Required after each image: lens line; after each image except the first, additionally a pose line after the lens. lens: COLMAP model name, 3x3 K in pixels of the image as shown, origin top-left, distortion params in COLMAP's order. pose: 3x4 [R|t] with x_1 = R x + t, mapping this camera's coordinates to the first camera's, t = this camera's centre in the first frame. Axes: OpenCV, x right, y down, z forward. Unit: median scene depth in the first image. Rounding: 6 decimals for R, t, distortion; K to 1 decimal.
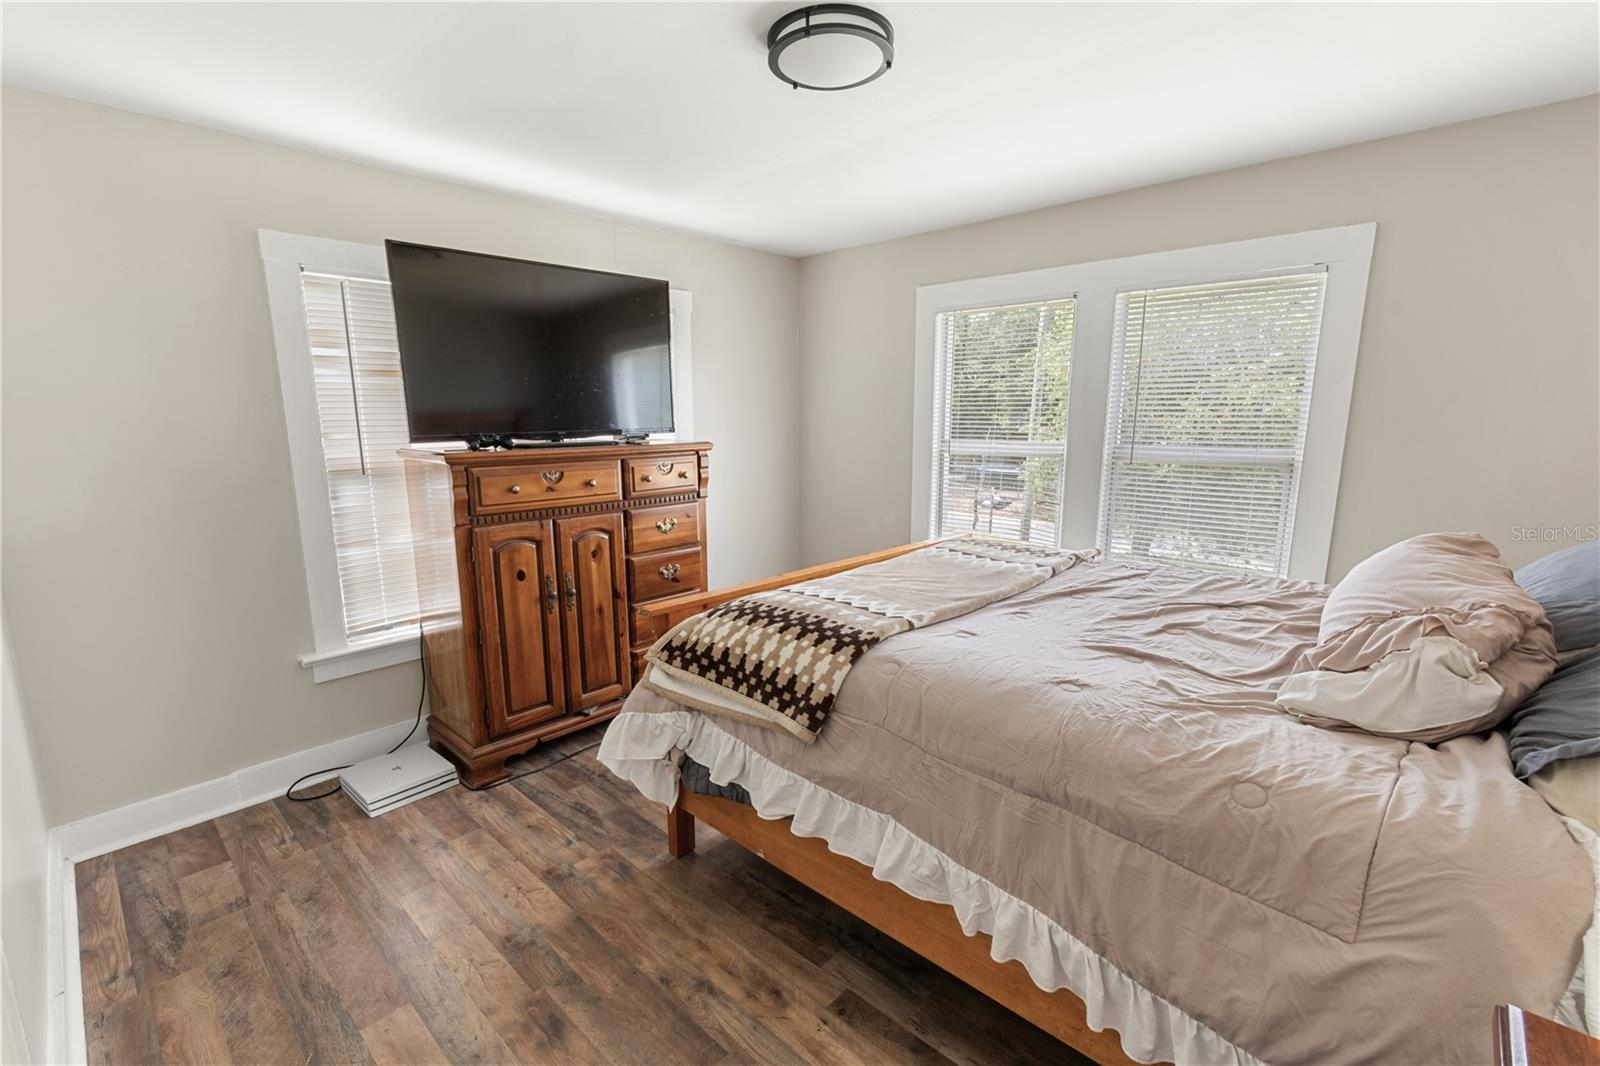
lens RADIAL K [[667.0, 0, 800.0], [0, 667.0, 533.0], [0, 0, 1]] dist [-0.000211, 0.000018]
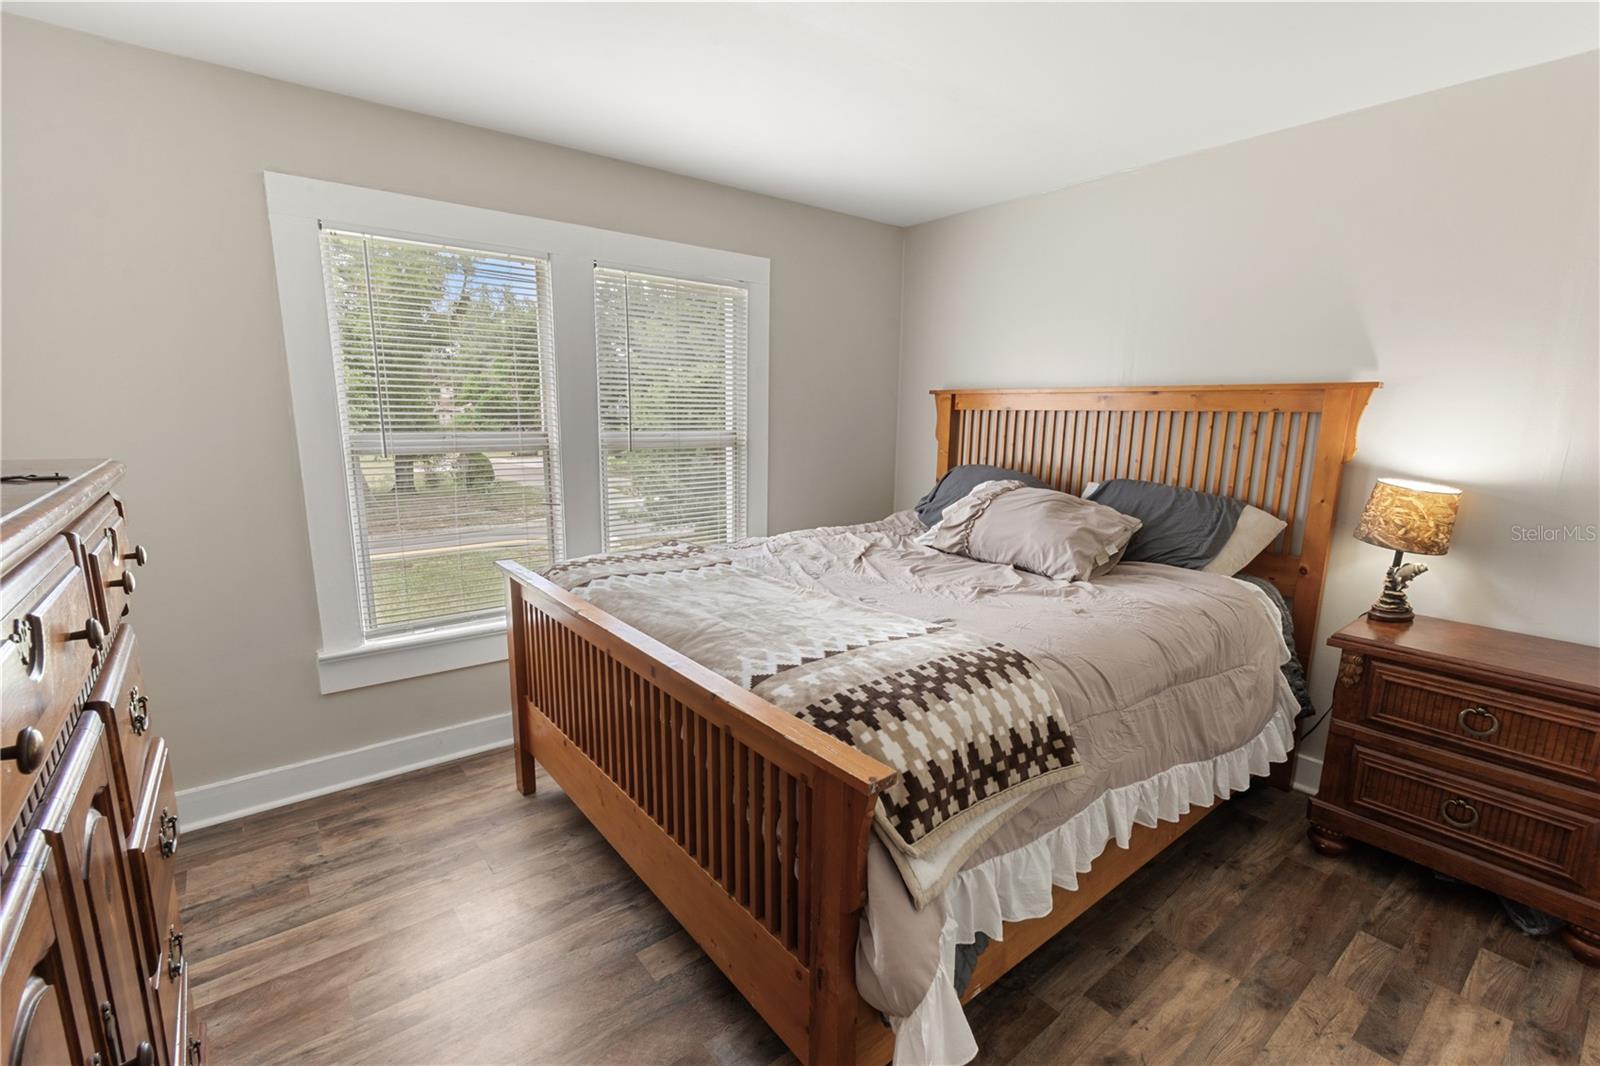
lens RADIAL K [[720.9, 0, 793.0], [0, 720.9, 546.5], [0, 0, 1]] dist [0.006417, -0.000275]
pose [[0.146341, -0.183287, 0.972106, -0.750227], [0.170751, 0.972616, 0.157678, -0.158517], [-0.974386, 0.142914, 0.173630, 0.959477]]
